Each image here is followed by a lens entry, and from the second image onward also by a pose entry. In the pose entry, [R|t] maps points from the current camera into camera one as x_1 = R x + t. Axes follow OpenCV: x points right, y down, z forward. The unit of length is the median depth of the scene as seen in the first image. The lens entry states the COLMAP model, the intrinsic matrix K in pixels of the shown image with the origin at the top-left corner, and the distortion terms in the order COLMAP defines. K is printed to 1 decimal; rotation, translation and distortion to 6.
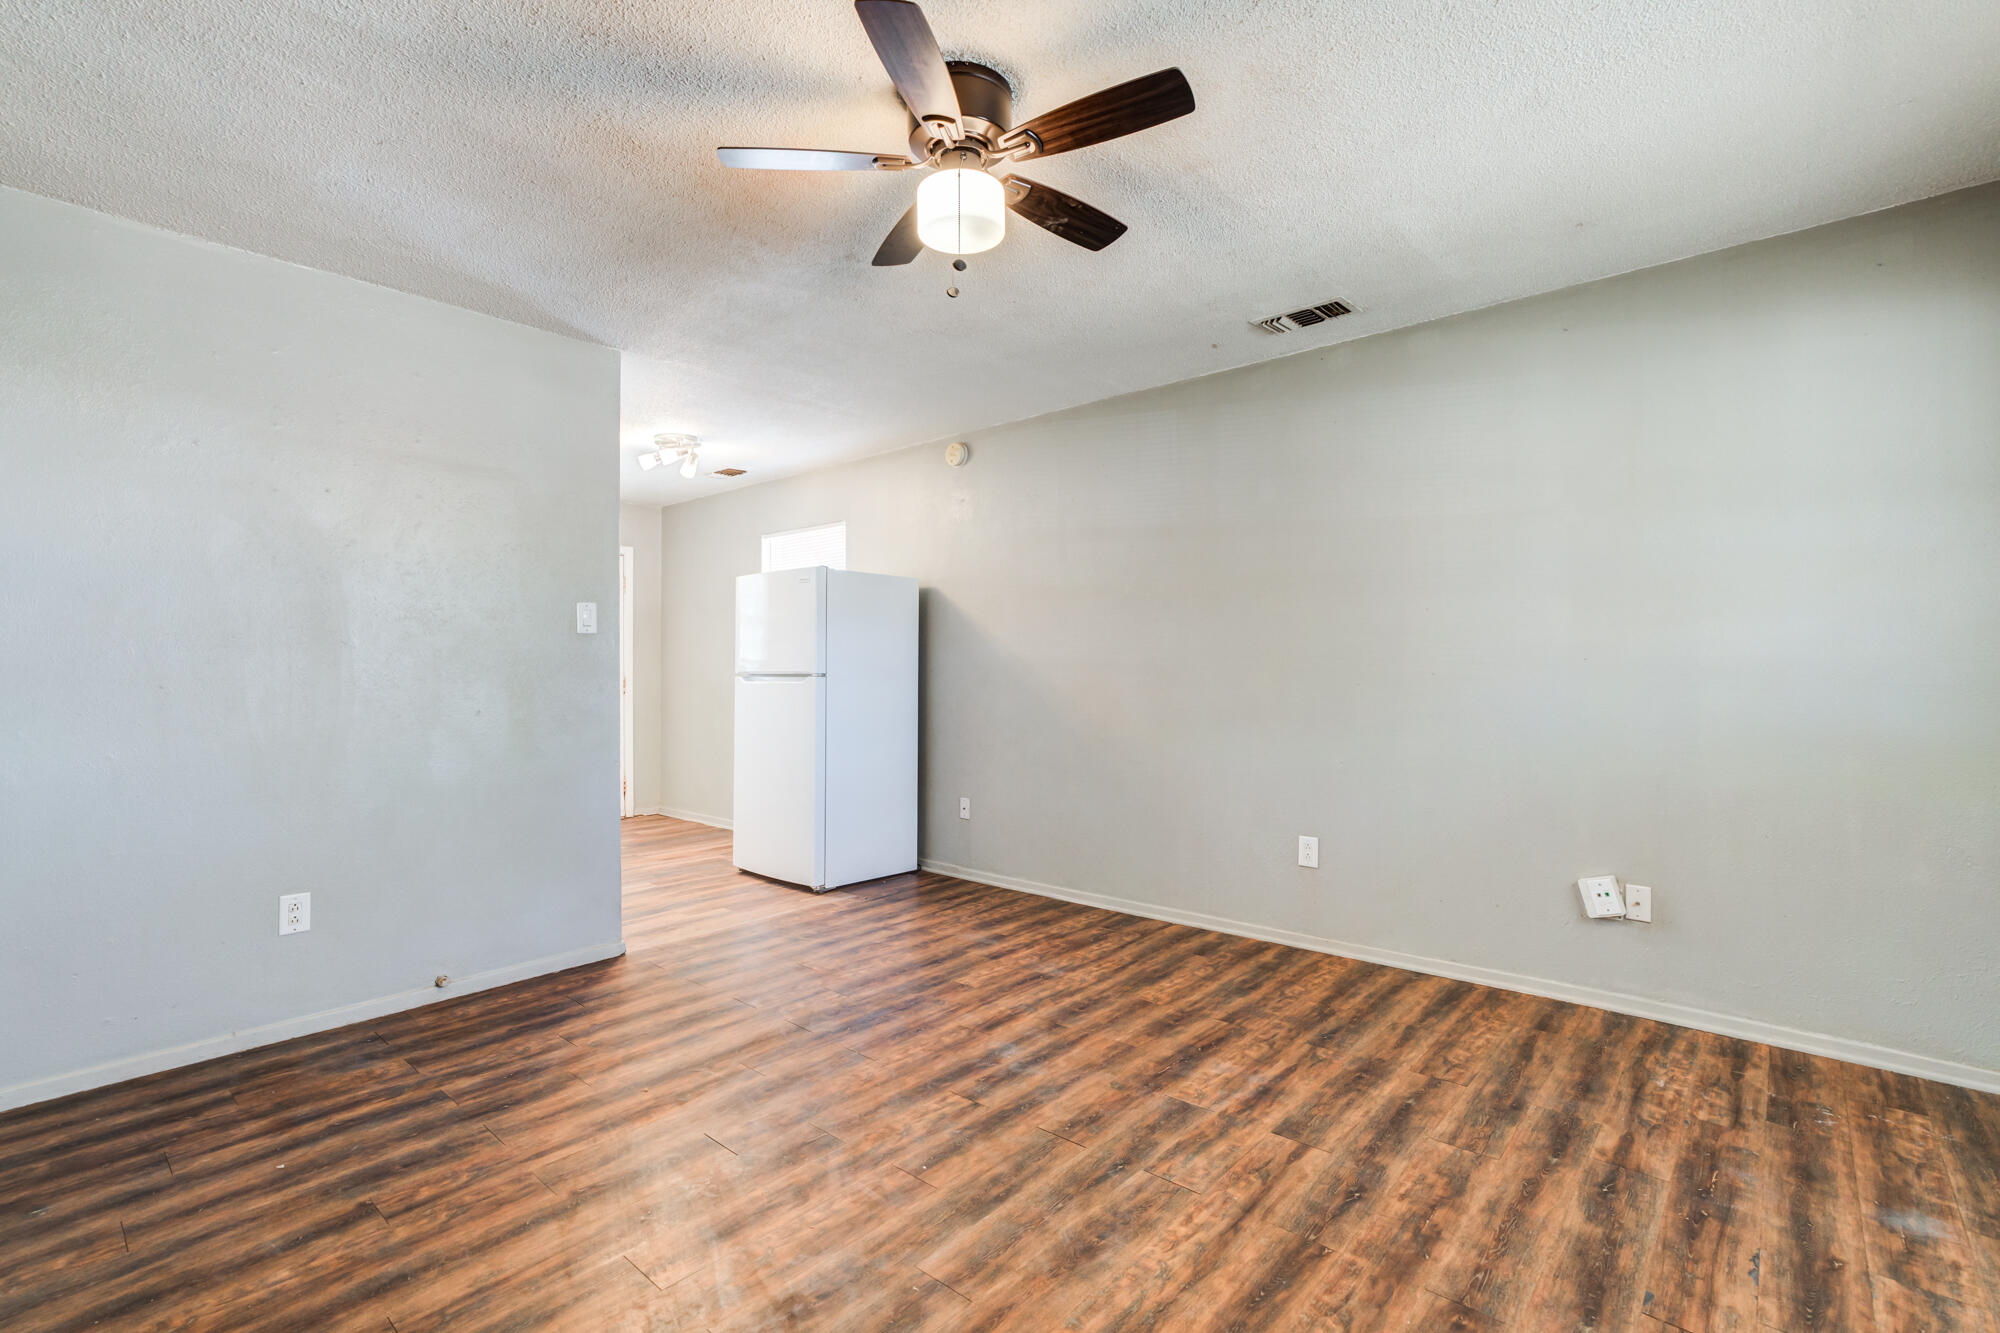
lens RADIAL K [[919.3, 0, 992.9], [0, 919.3, 665.8], [0, 0, 1]] dist [-0.017151, 0.014723]
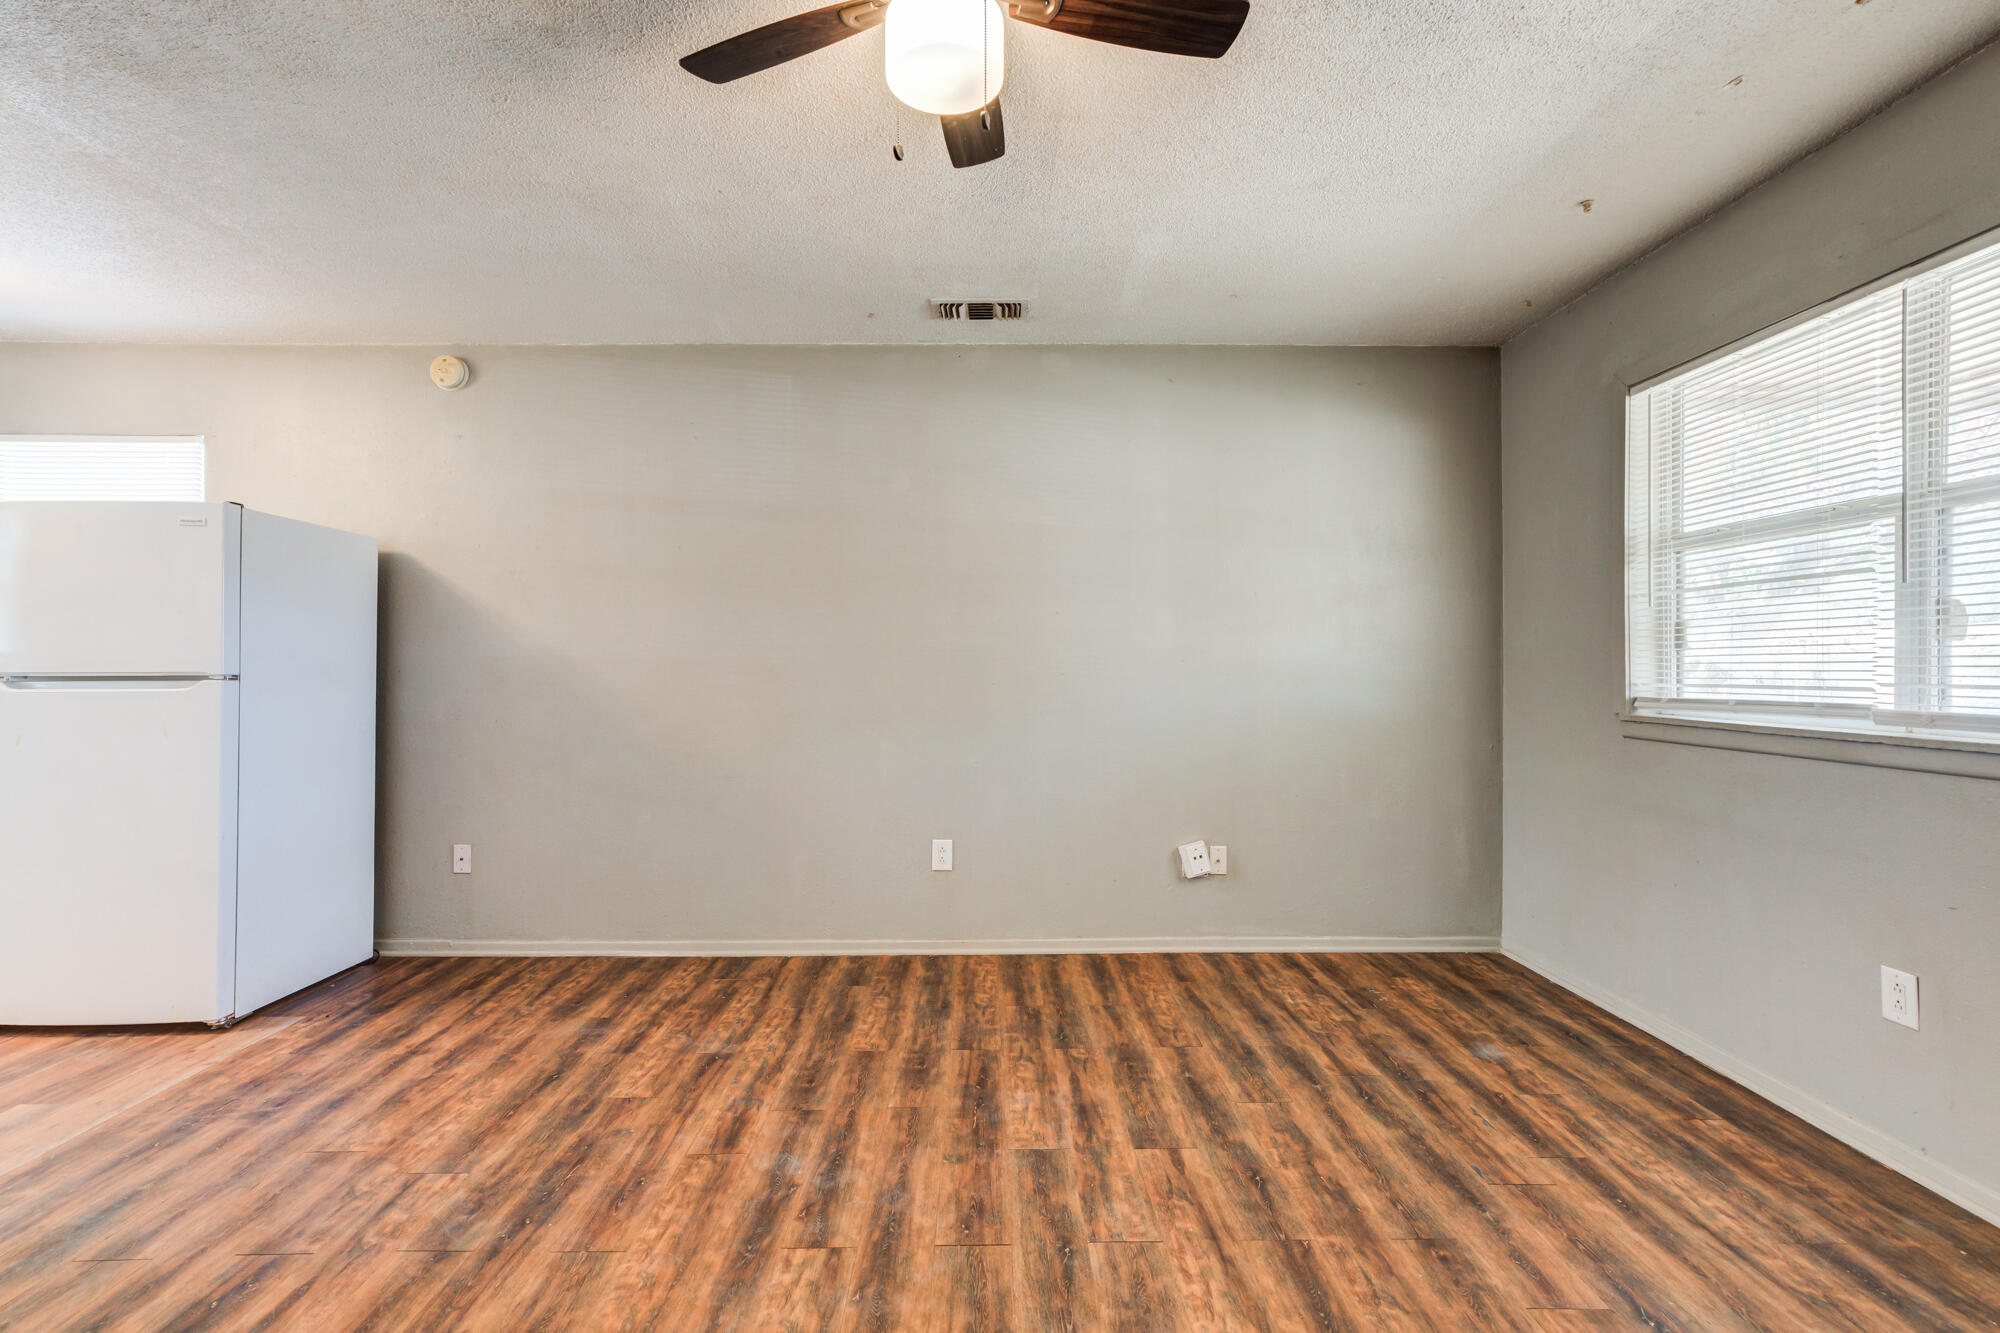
lens RADIAL K [[919.3, 0, 992.9], [0, 919.3, 665.8], [0, 0, 1]] dist [-0.017151, 0.014723]
pose [[0.737219, 0.004268, 0.675641, -0.371867], [-0.004136, 0.999990, -0.001804, 0.002242], [-0.675641, -0.001465, 0.737229, 0.314696]]
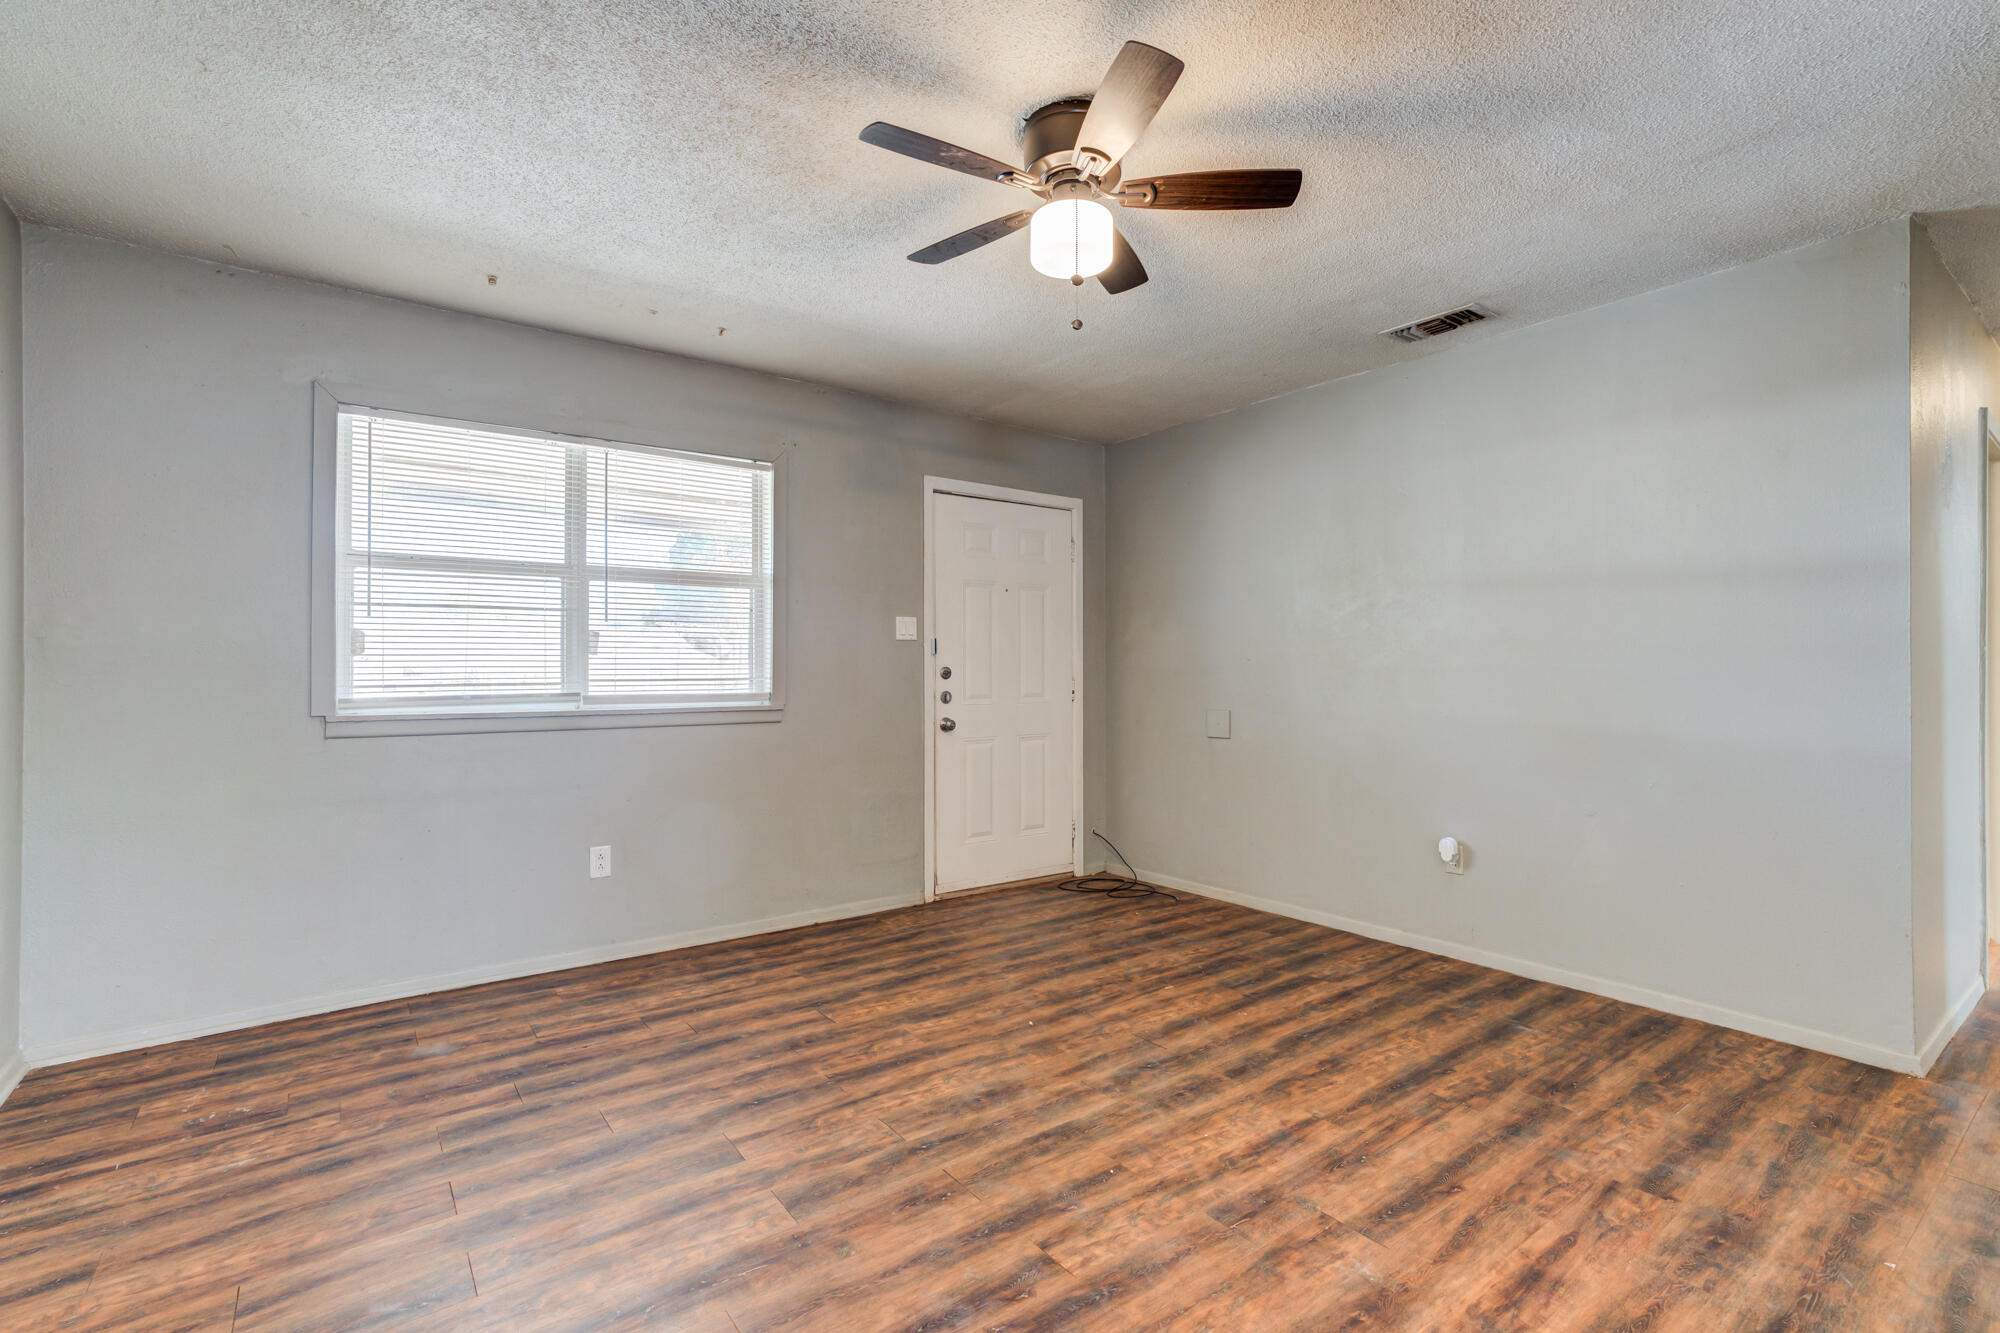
lens RADIAL K [[893.1, 0, 1000.0], [0, 893.1, 666.5], [0, 0, 1]] dist [-0.011532, 0.013569]
pose [[-0.980361, 0.005723, 0.197127, -0.113562], [0.004964, 0.999978, -0.004347, 0.002031], [-0.197148, -0.003283, -0.980368, 1.498510]]
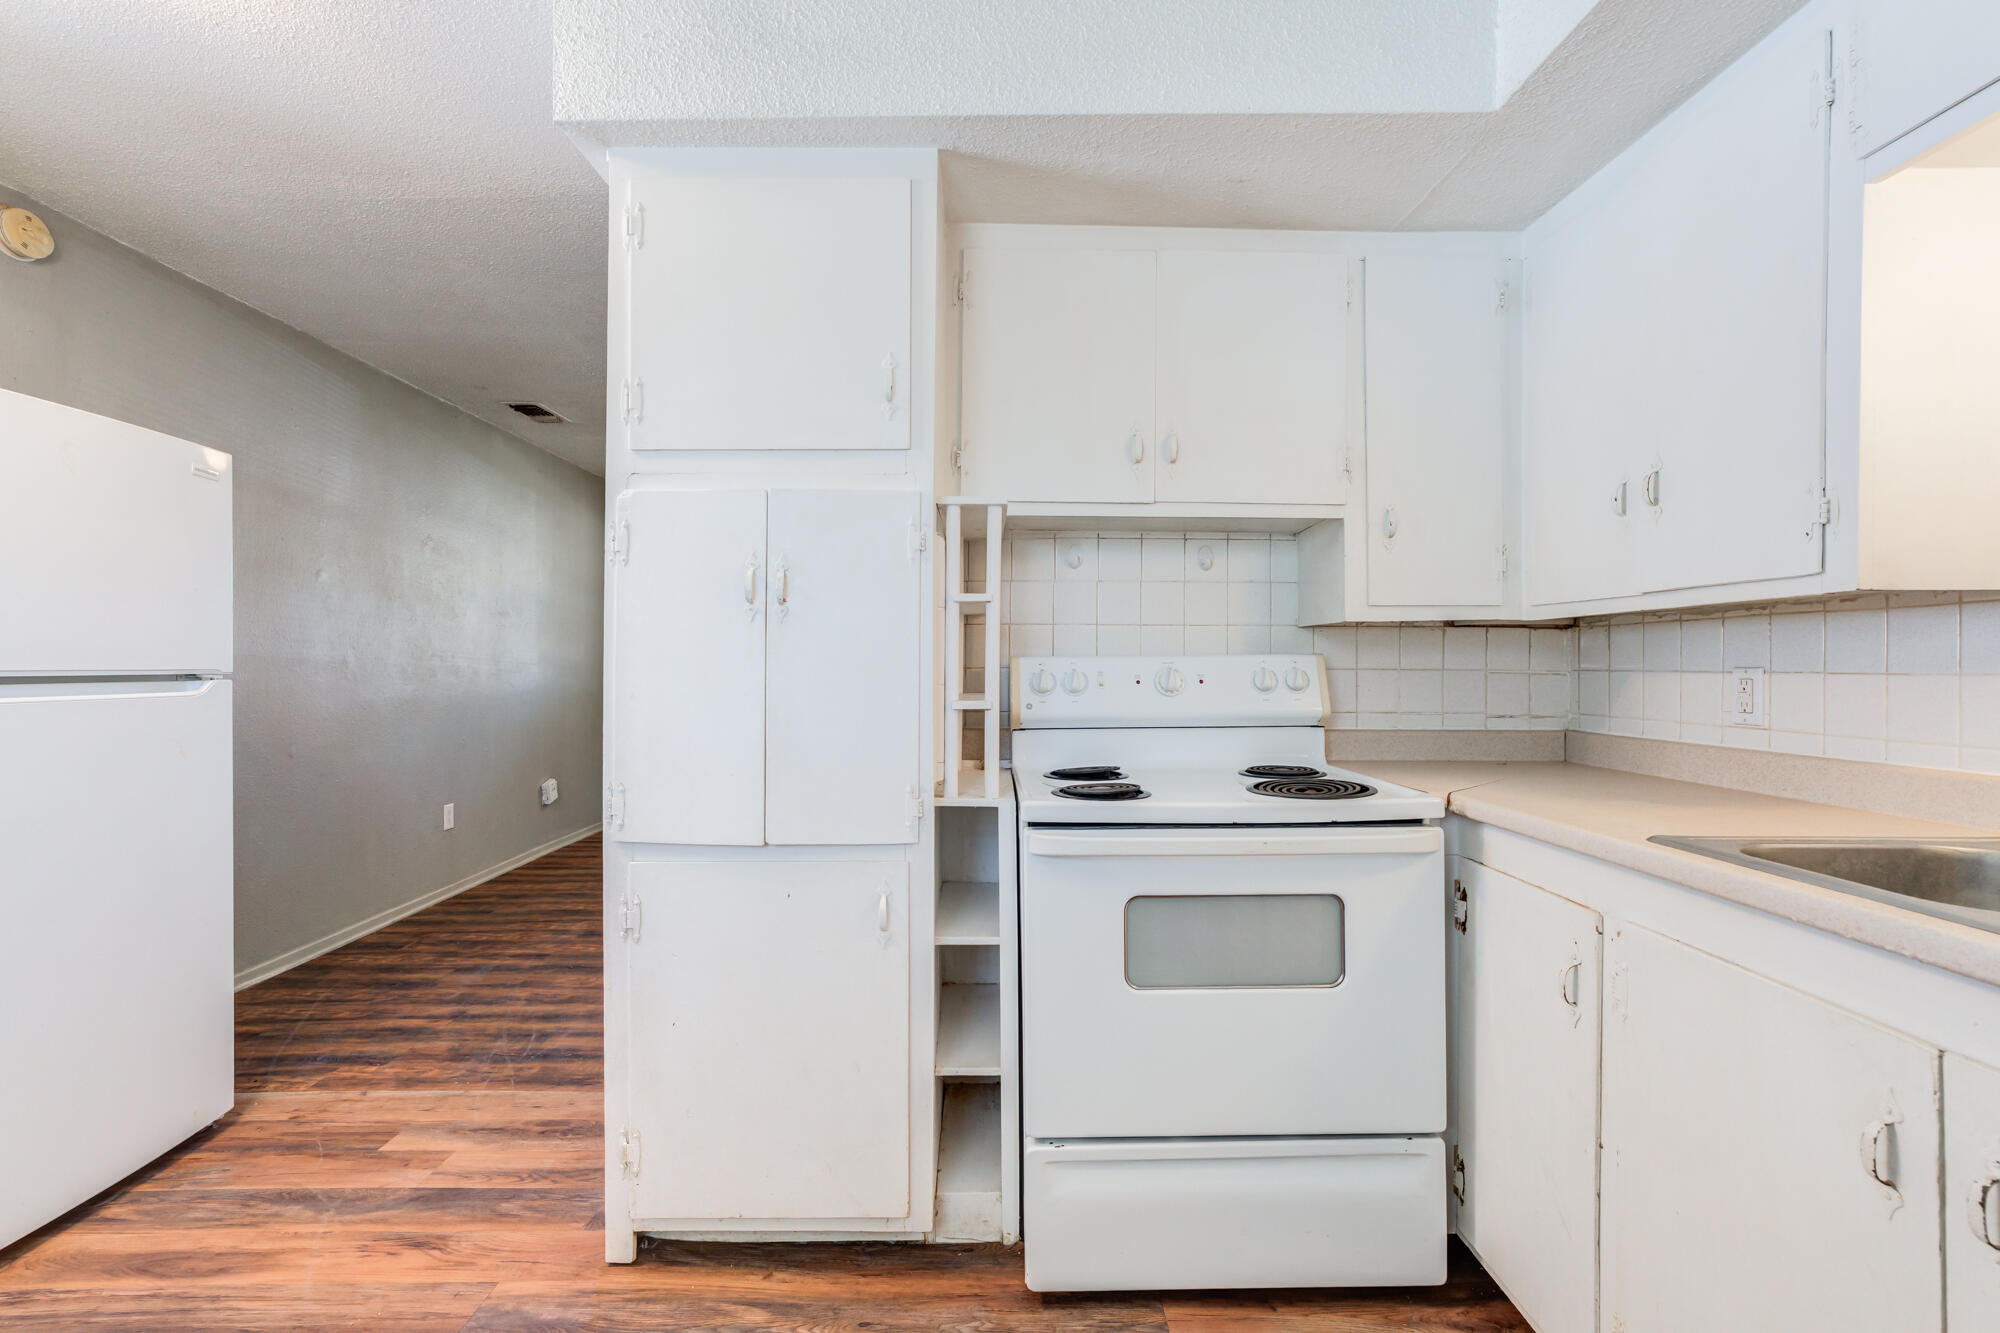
lens RADIAL K [[923.9, 0, 1015.0], [0, 923.9, 657.5], [0, 0, 1]] dist [-0.015618, 0.013533]
pose [[-0.683416, 0.001591, 0.730028, -1.405295], [-0.003610, 0.999978, -0.005559, -0.006482], [-0.730020, -0.006435, -0.683395, 1.699844]]
